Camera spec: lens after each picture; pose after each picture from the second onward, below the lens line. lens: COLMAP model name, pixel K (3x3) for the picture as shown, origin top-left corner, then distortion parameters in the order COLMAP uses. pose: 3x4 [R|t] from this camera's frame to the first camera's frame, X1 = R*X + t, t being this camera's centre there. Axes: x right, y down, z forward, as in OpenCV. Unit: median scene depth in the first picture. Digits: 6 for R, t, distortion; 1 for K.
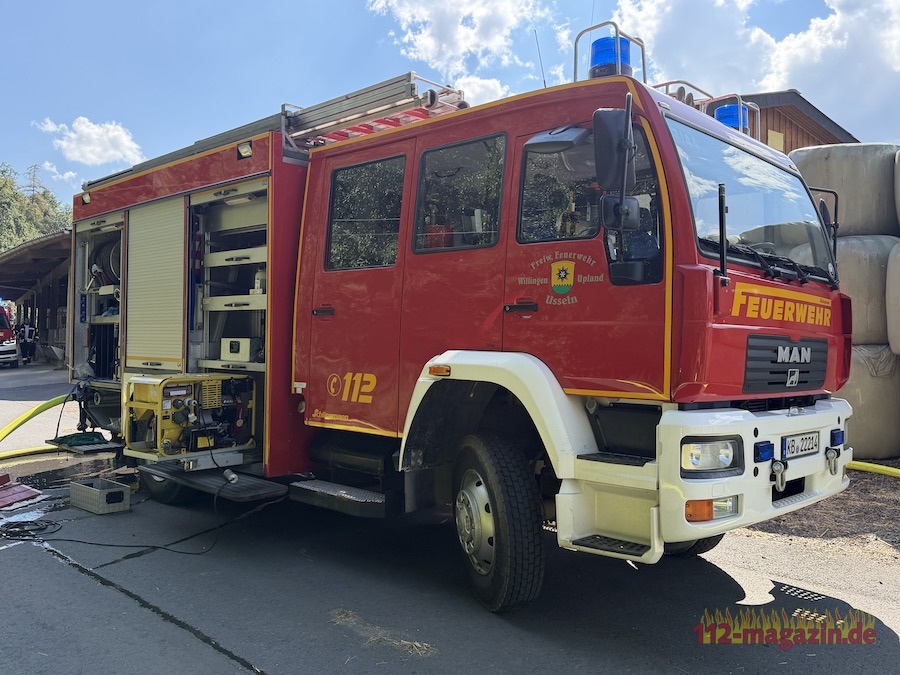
lens RADIAL K [[765.3, 0, 450.0], [0, 765.3, 337.5], [0, 0, 1]] dist [0.114456, -0.225555]
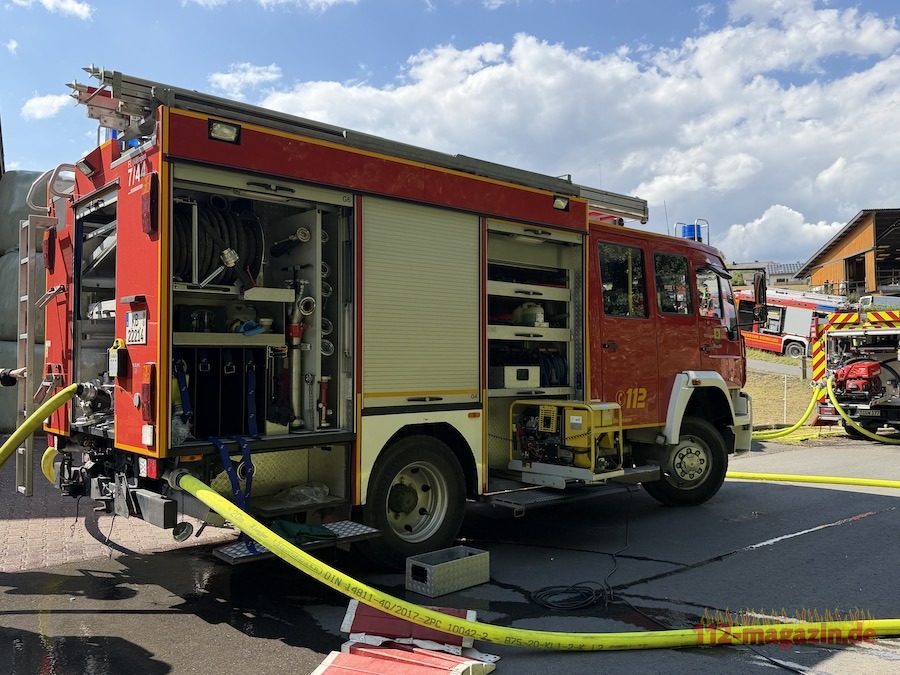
lens RADIAL K [[765.3, 0, 450.0], [0, 765.3, 337.5], [0, 0, 1]] dist [0.114456, -0.225555]
pose [[0.076060, 0.021664, 0.996868, -1.377506], [-0.002185, 0.999765, -0.021560, -0.016152], [-0.997101, -0.000539, 0.076090, 1.048802]]
